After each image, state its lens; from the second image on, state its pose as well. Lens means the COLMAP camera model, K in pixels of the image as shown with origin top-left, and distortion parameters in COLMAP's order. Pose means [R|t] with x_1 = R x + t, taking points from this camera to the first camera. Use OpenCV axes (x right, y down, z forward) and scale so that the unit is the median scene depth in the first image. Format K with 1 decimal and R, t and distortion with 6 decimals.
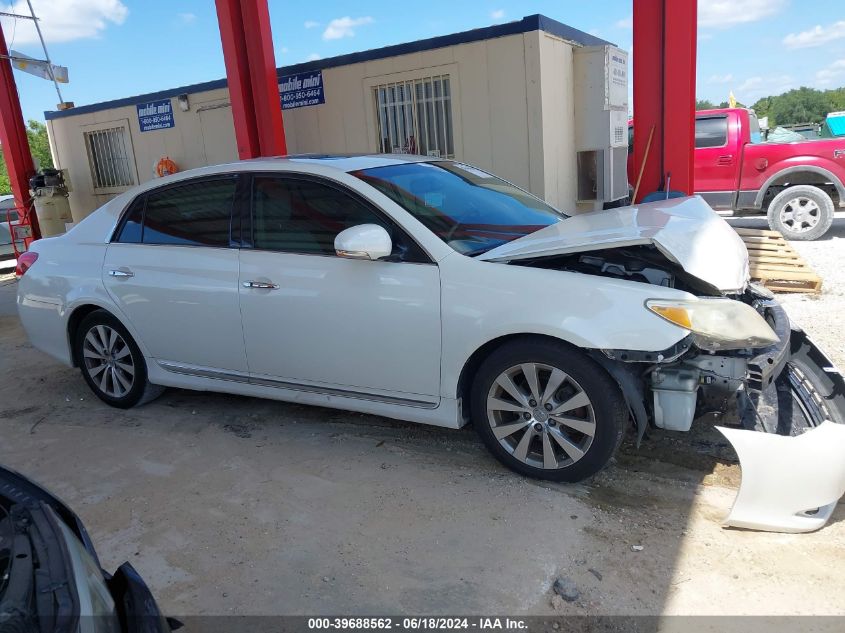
lens RADIAL K [[672.9, 0, 422.5], [0, 672.9, 316.5], [0, 0, 1]] dist [0.001189, -0.003729]
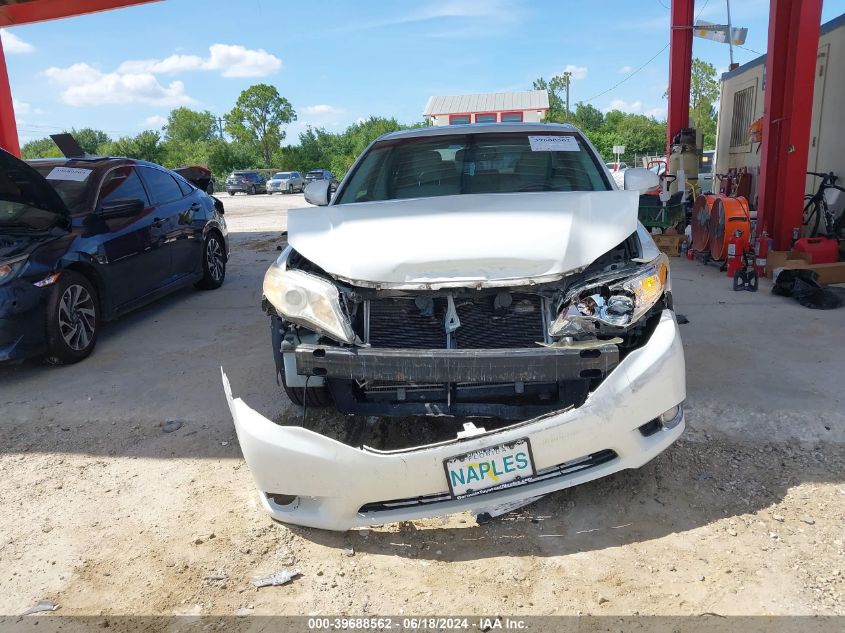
lens RADIAL K [[672.9, 0, 422.5], [0, 672.9, 316.5], [0, 0, 1]] dist [0.001189, -0.003729]
pose [[0.336843, 0.265158, -0.903454, 0.511210], [-0.202161, 0.957517, 0.205651, -0.076656], [0.919602, 0.113371, 0.376137, 0.271062]]
